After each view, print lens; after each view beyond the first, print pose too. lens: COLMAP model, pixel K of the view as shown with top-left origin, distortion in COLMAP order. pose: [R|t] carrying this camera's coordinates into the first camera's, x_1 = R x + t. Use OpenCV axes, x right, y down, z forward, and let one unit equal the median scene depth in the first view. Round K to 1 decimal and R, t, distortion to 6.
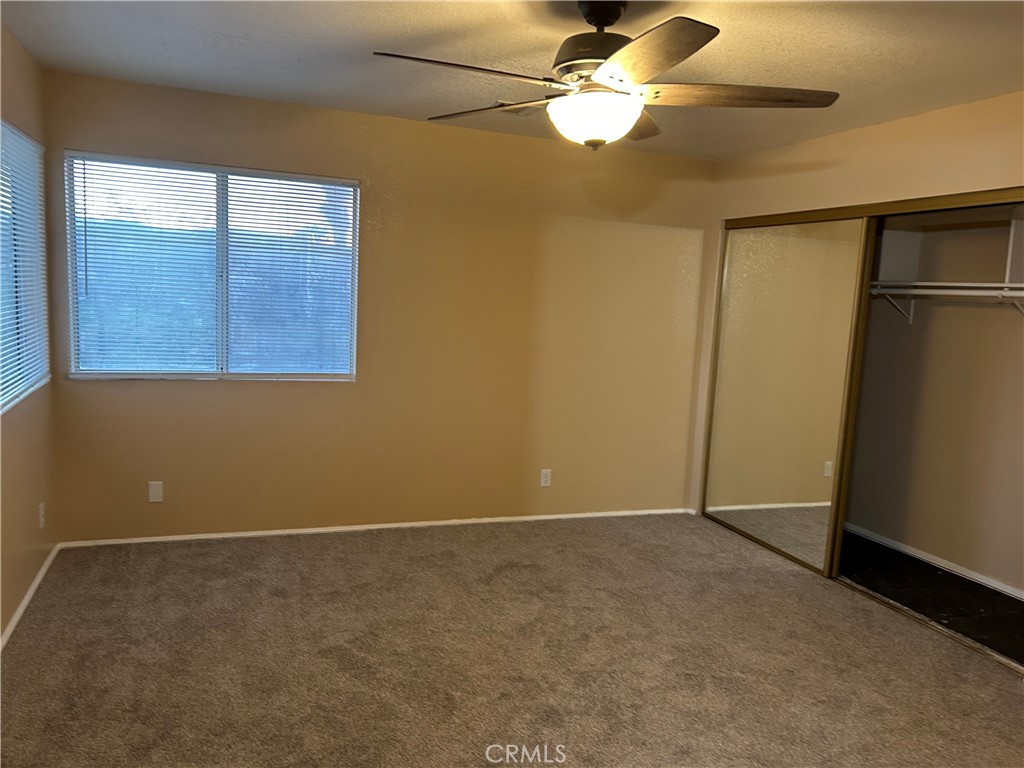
lens RADIAL K [[776.1, 0, 514.4], [0, 776.1, 383.0], [0, 0, 1]] dist [0.032934, -0.023582]
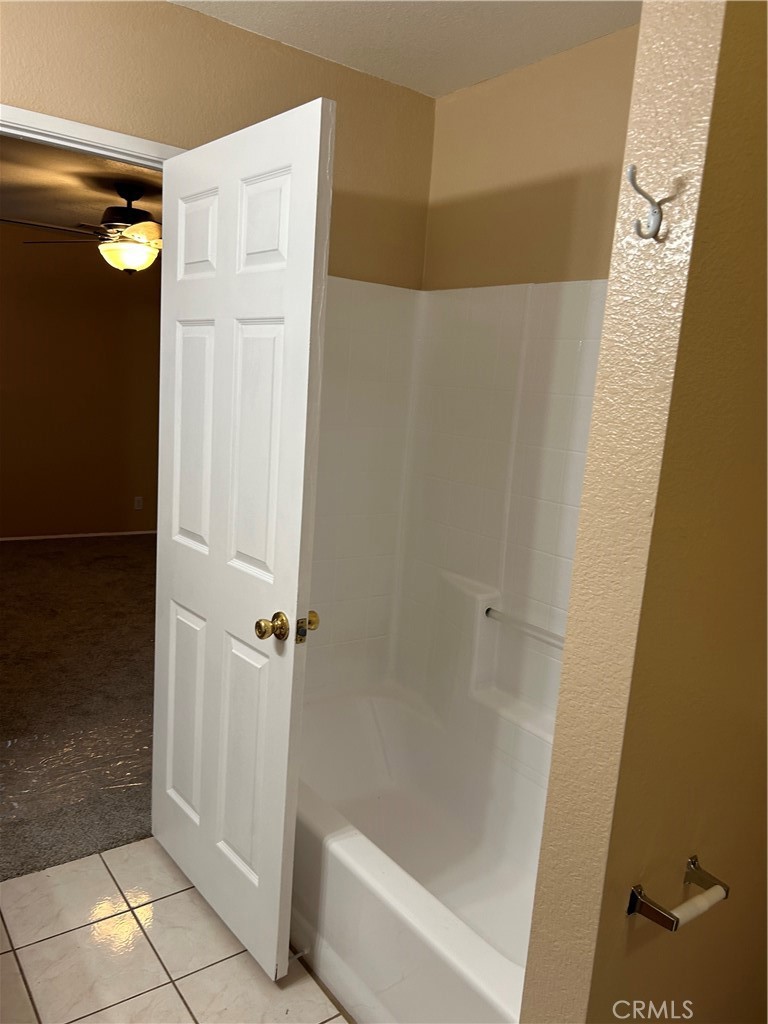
lens RADIAL K [[776.1, 0, 377.7], [0, 776.1, 516.8], [0, 0, 1]] dist [0.032934, -0.023582]
pose [[0.961652, -0.033667, 0.272197, 0.123589], [0.014058, 0.997183, 0.073673, 0.091149], [-0.273910, -0.067021, 0.959417, -0.699028]]
